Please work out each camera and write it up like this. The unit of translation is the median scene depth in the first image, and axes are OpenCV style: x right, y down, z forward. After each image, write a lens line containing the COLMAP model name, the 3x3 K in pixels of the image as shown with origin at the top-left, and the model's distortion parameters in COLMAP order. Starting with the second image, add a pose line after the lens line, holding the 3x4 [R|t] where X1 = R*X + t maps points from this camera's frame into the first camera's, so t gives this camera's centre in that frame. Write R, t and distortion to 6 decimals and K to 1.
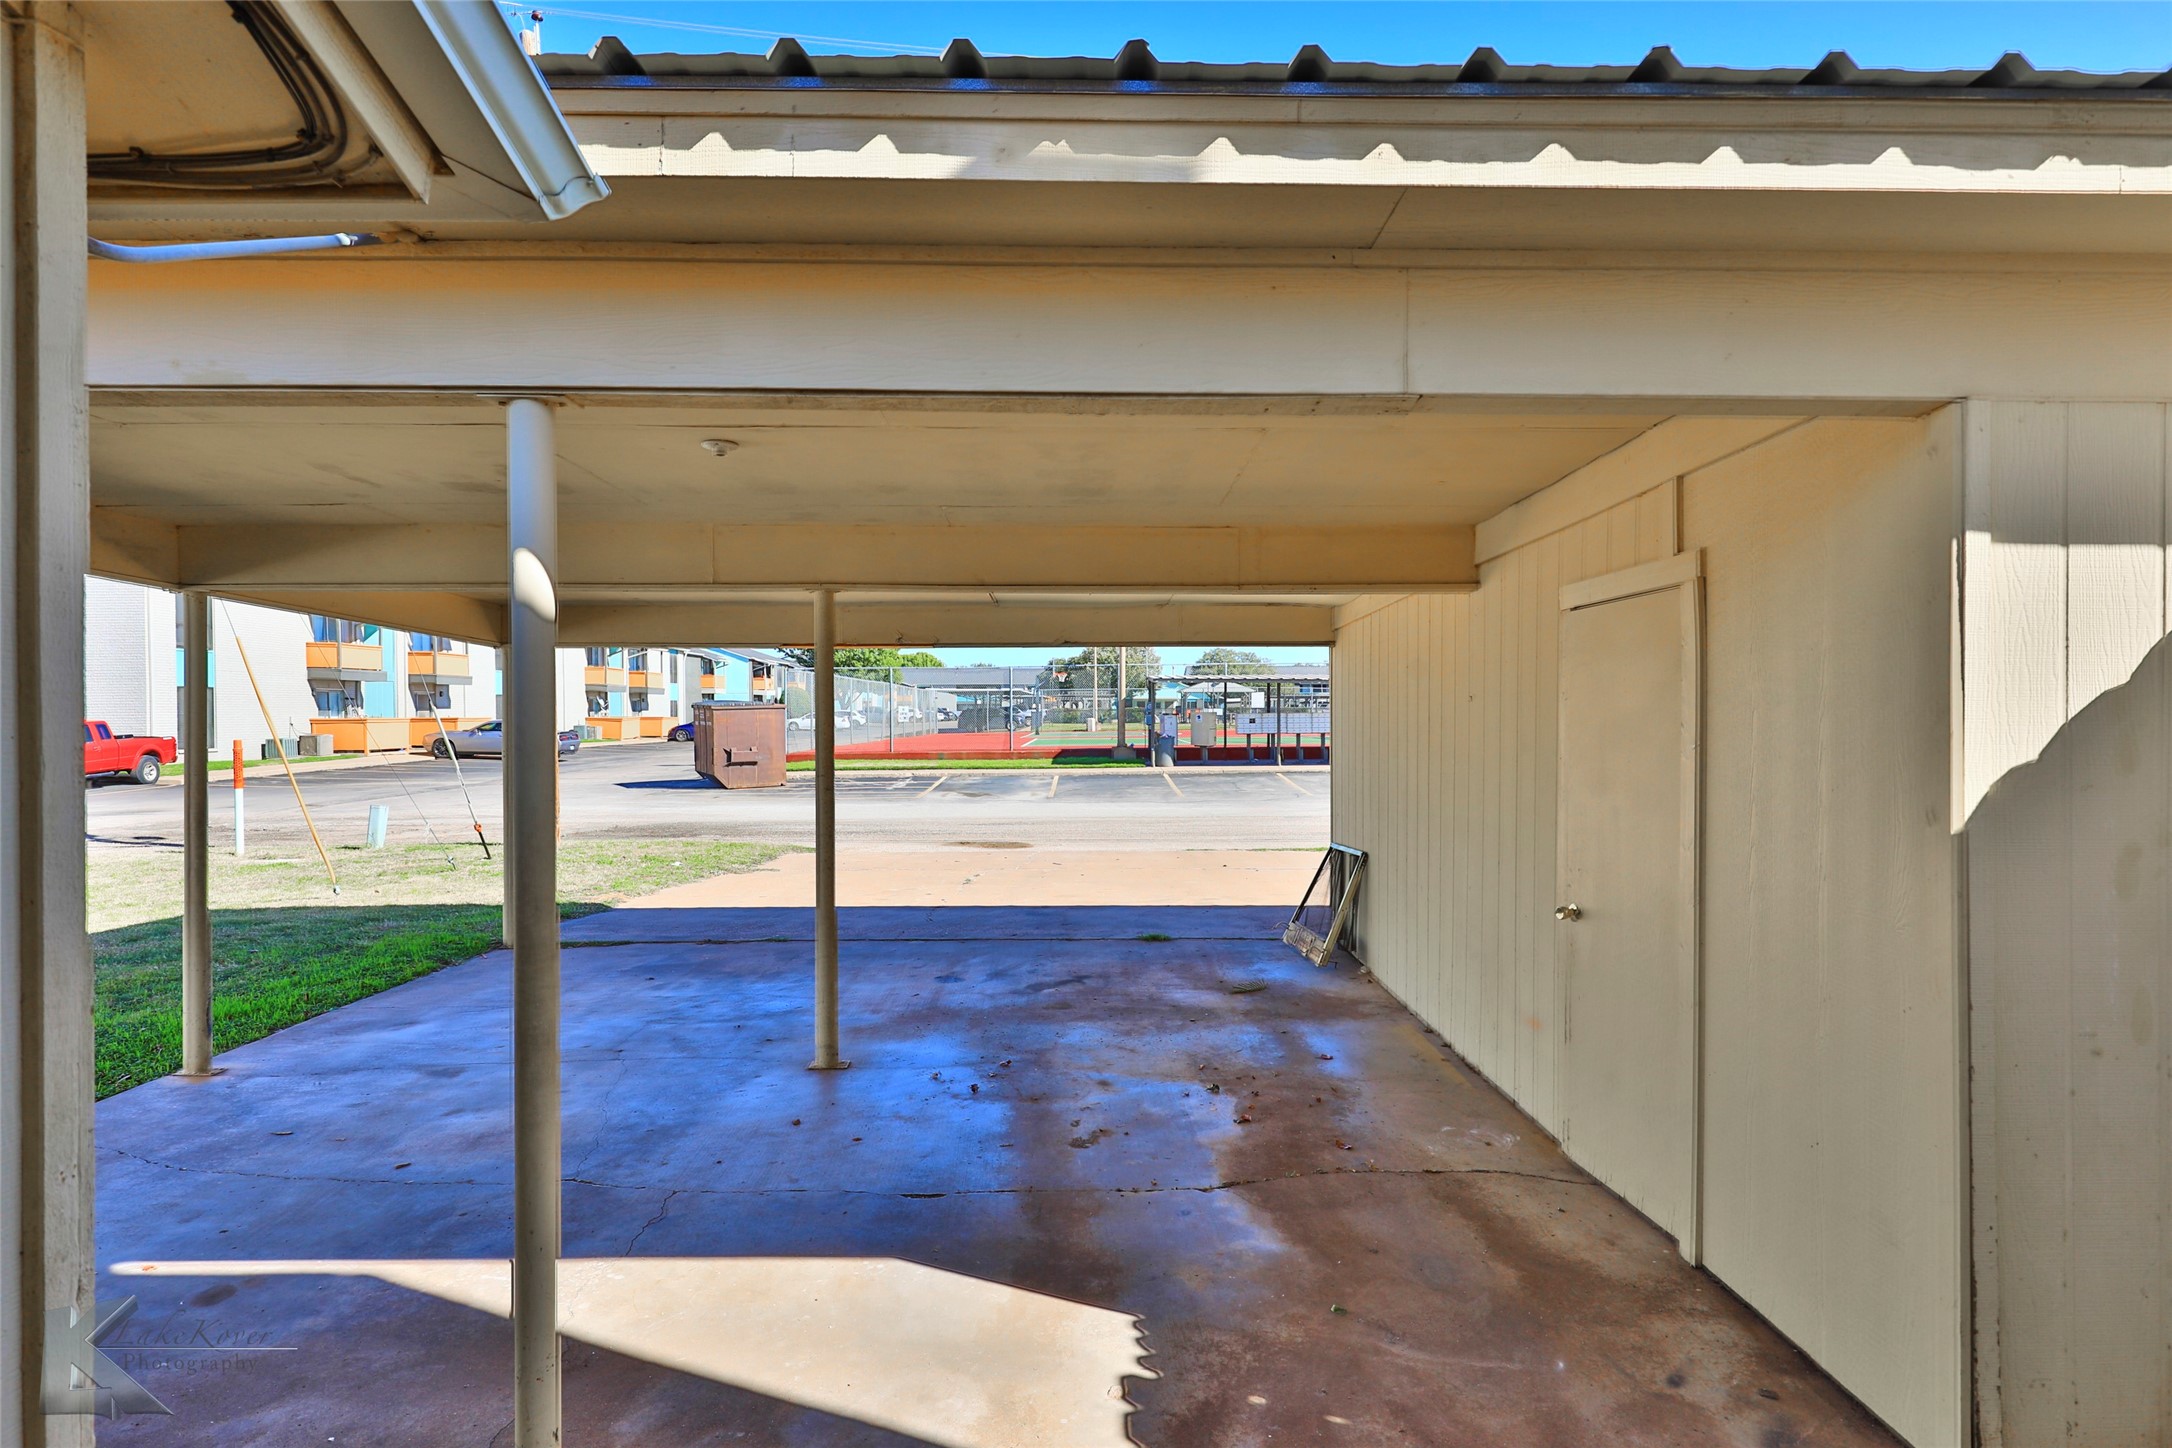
lens RADIAL K [[1192.0, 0, 1088.6], [0, 1192.0, 717.7], [0, 0, 1]] dist [0.008257, -0.005418]
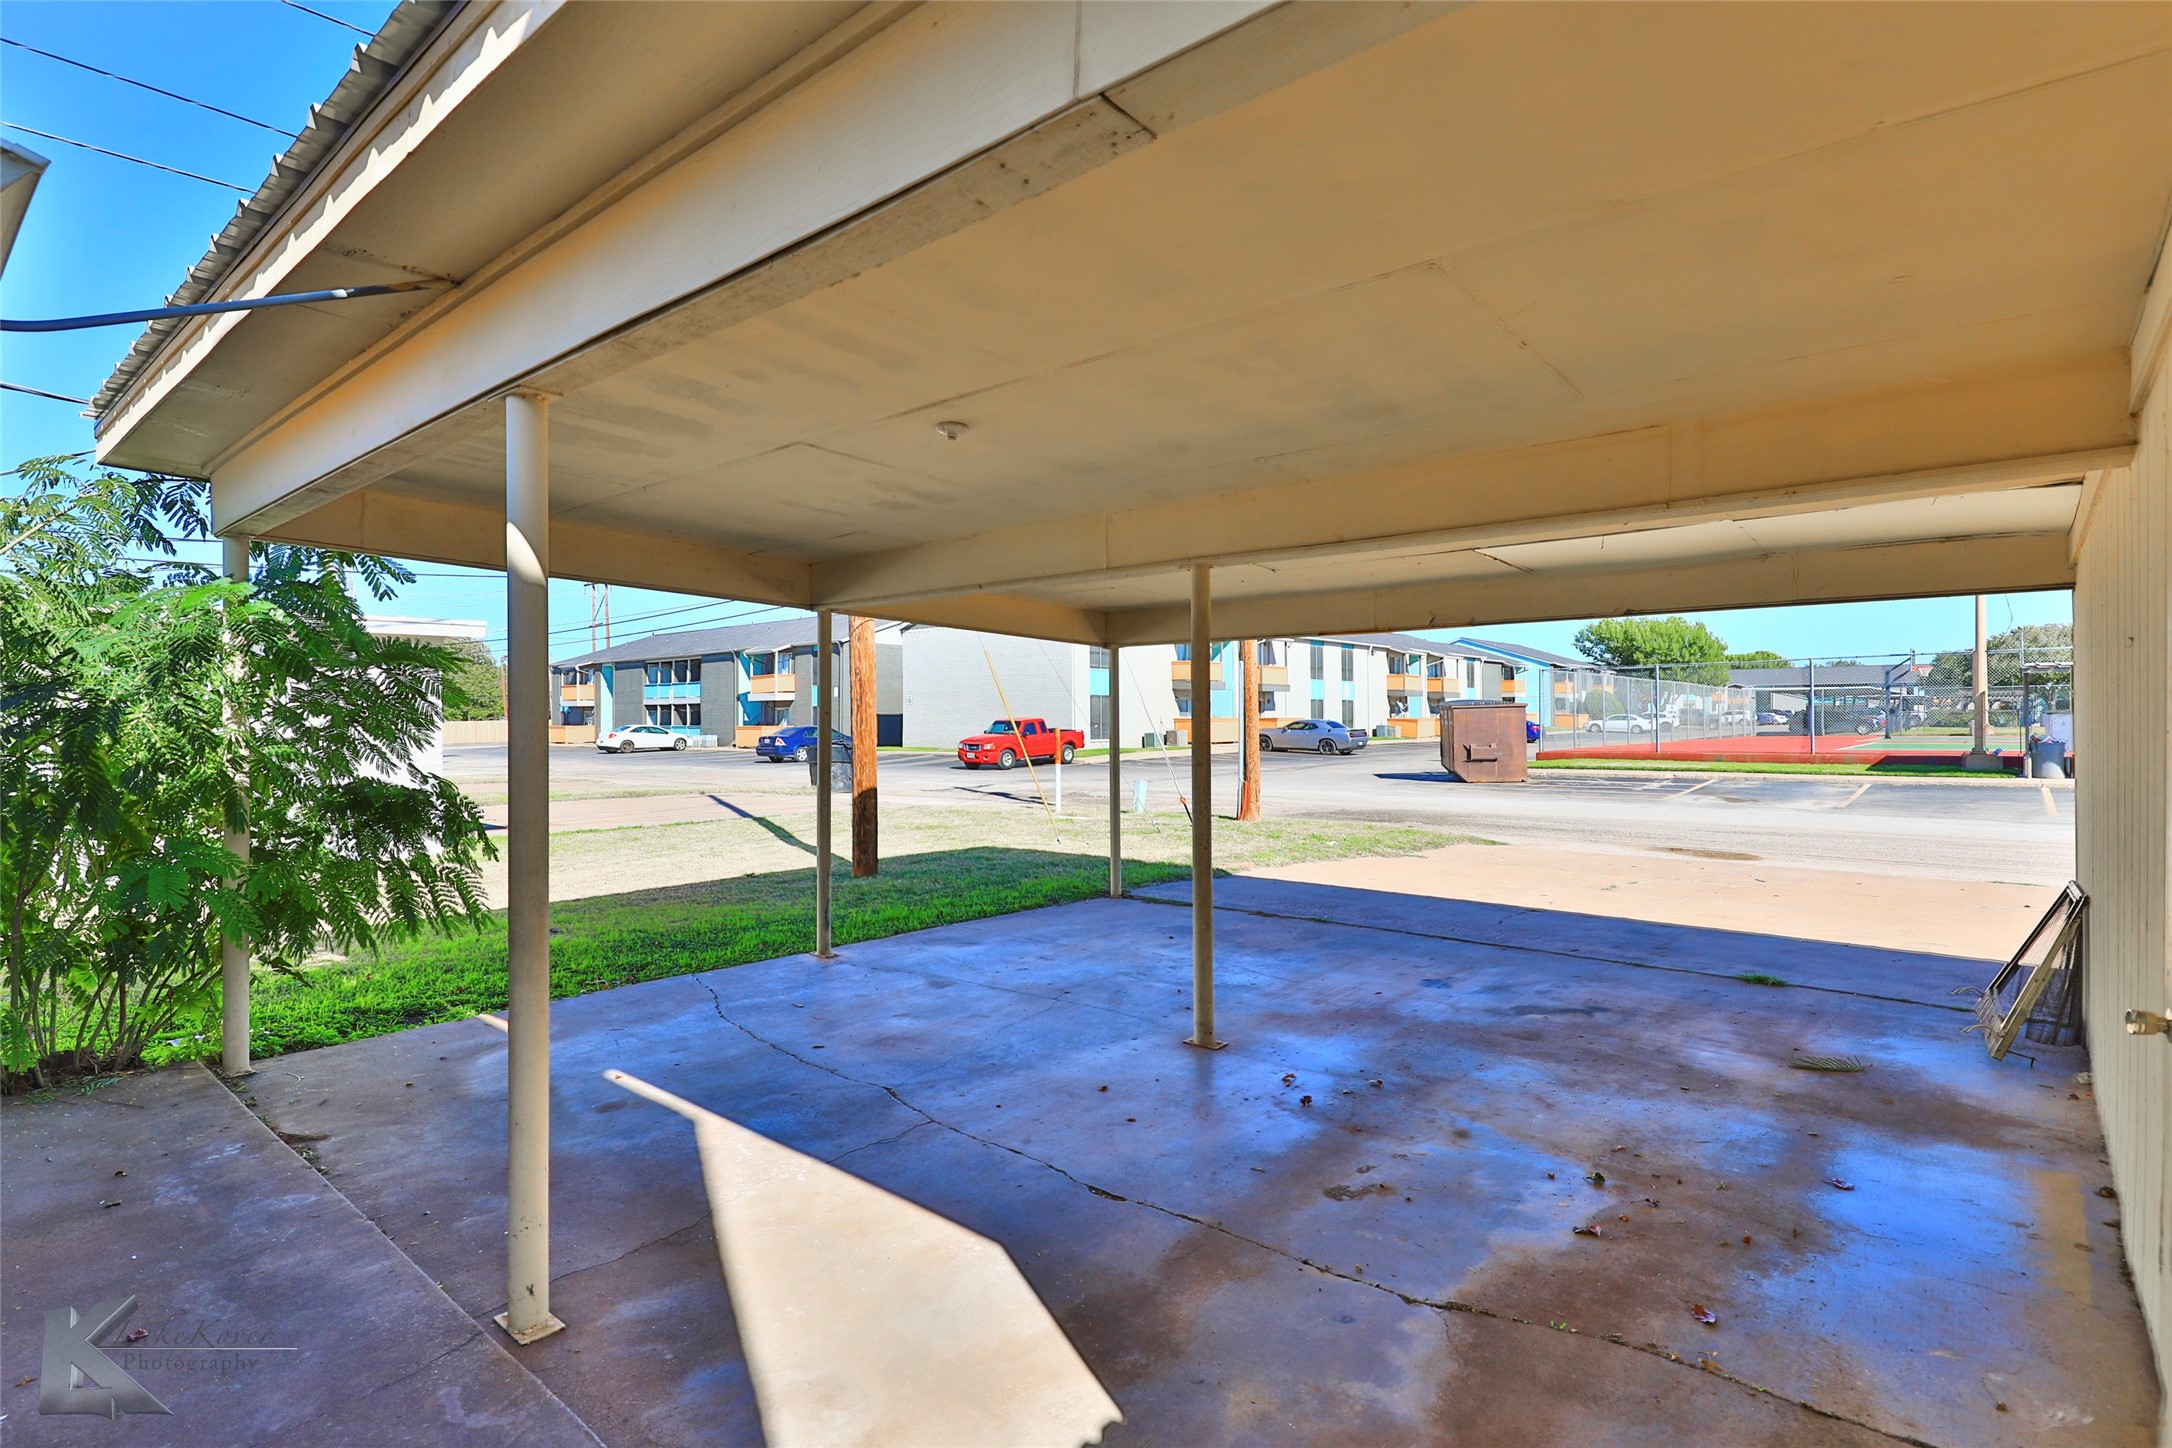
lens RADIAL K [[1054.1, 0, 1078.2], [0, 1054.1, 726.3], [0, 0, 1]] dist [0.010012, -0.007054]
pose [[0.742785, 0.005312, -0.669509, 0.295716], [-0.002670, 0.999984, 0.004972, 0.022971], [0.669525, -0.001905, 0.742787, 0.278734]]
